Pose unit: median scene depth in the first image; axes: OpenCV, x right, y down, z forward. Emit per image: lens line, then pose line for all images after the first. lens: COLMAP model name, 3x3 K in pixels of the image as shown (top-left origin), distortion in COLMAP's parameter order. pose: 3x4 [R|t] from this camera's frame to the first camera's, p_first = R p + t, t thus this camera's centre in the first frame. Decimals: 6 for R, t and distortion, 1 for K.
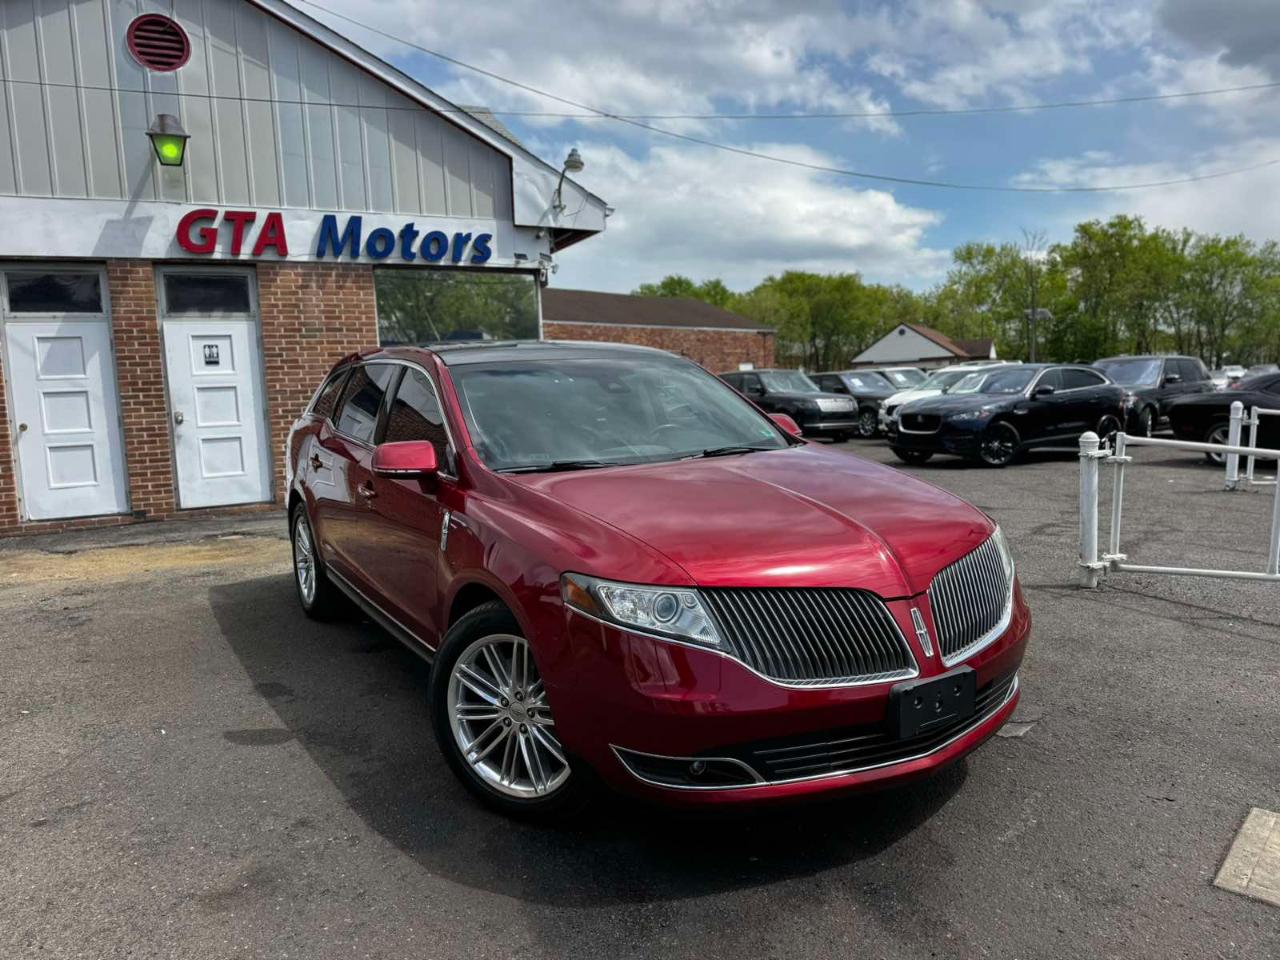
lens RADIAL K [[914.9, 0, 635.8], [0, 914.9, 484.1], [0, 0, 1]] dist [0.009002, -0.005110]
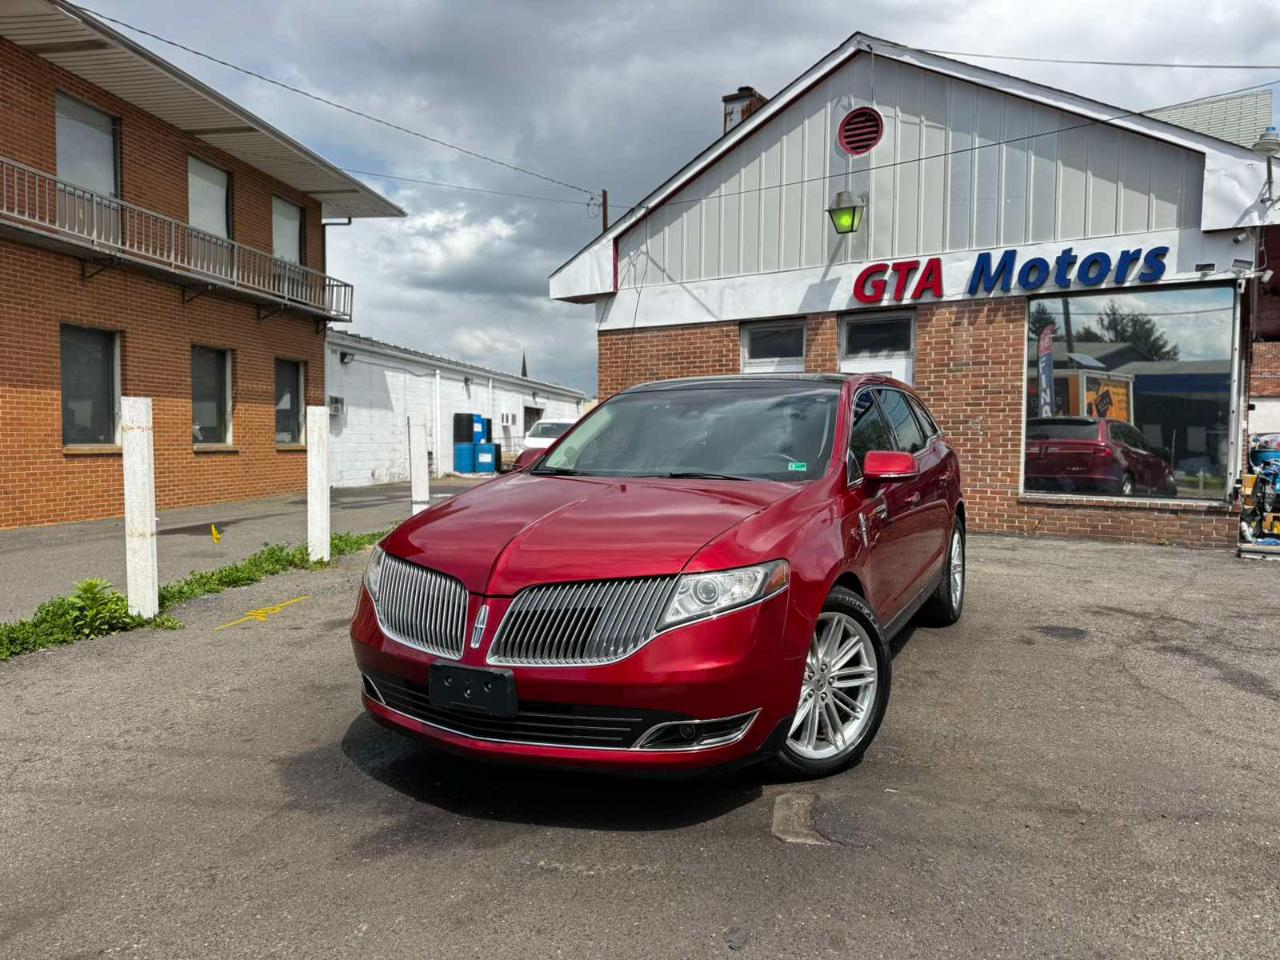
lens RADIAL K [[900.4, 0, 639.0], [0, 900.4, 482.5], [0, 0, 1]] dist [0.108408, -0.156547]
pose [[0.518285, 0.082315, -0.851237, 0.362807], [-0.111499, 0.993365, 0.028172, -0.021753], [0.847909, 0.080311, 0.524024, 0.149557]]
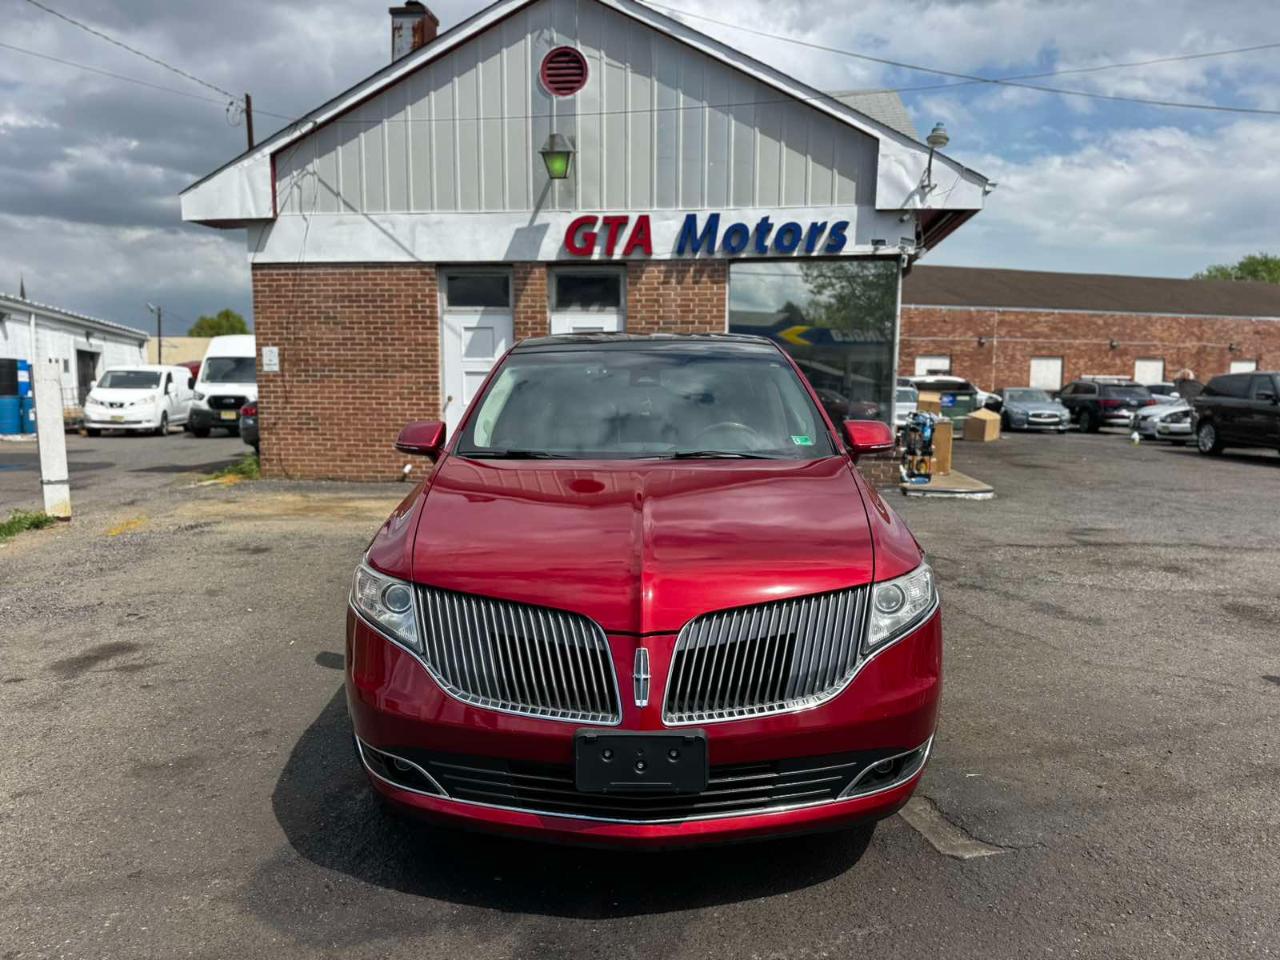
lens RADIAL K [[892.3, 0, 637.5], [0, 892.3, 484.2], [0, 0, 1]] dist [0.180145, -0.314757]
pose [[0.841991, 0.098167, -0.530485, 0.204833], [-0.091591, 0.995042, 0.038759, -0.014413], [0.531660, 0.015953, 0.846808, 0.075995]]
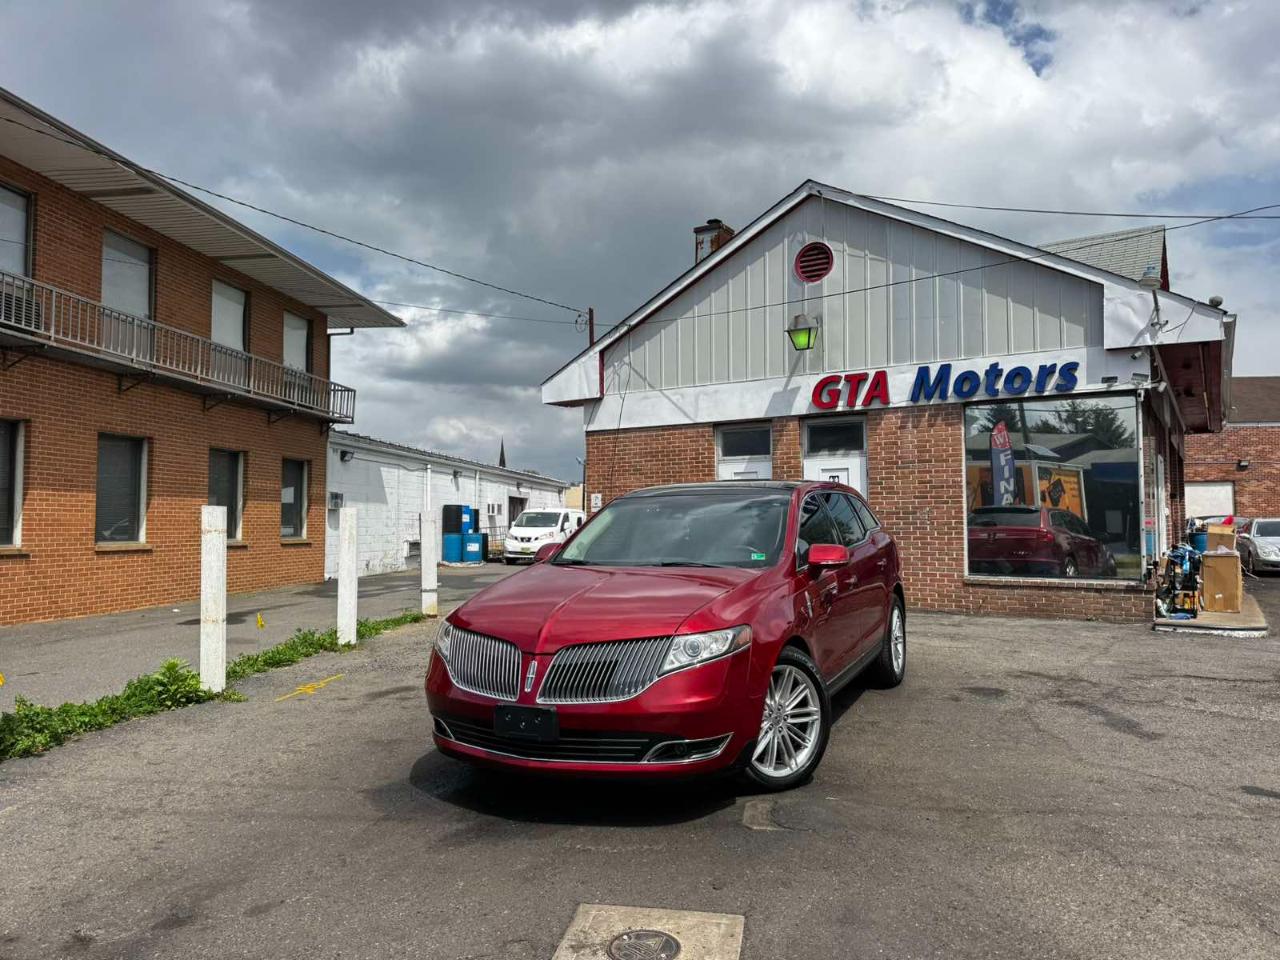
lens RADIAL K [[892.3, 0, 637.5], [0, 892.3, 484.2], [0, 0, 1]] dist [0.180145, -0.314757]
pose [[0.538187, -0.003253, -0.842819, 0.459576], [-0.099322, 0.992780, -0.067255, -0.024996], [0.836952, 0.119906, 0.533979, 0.075971]]
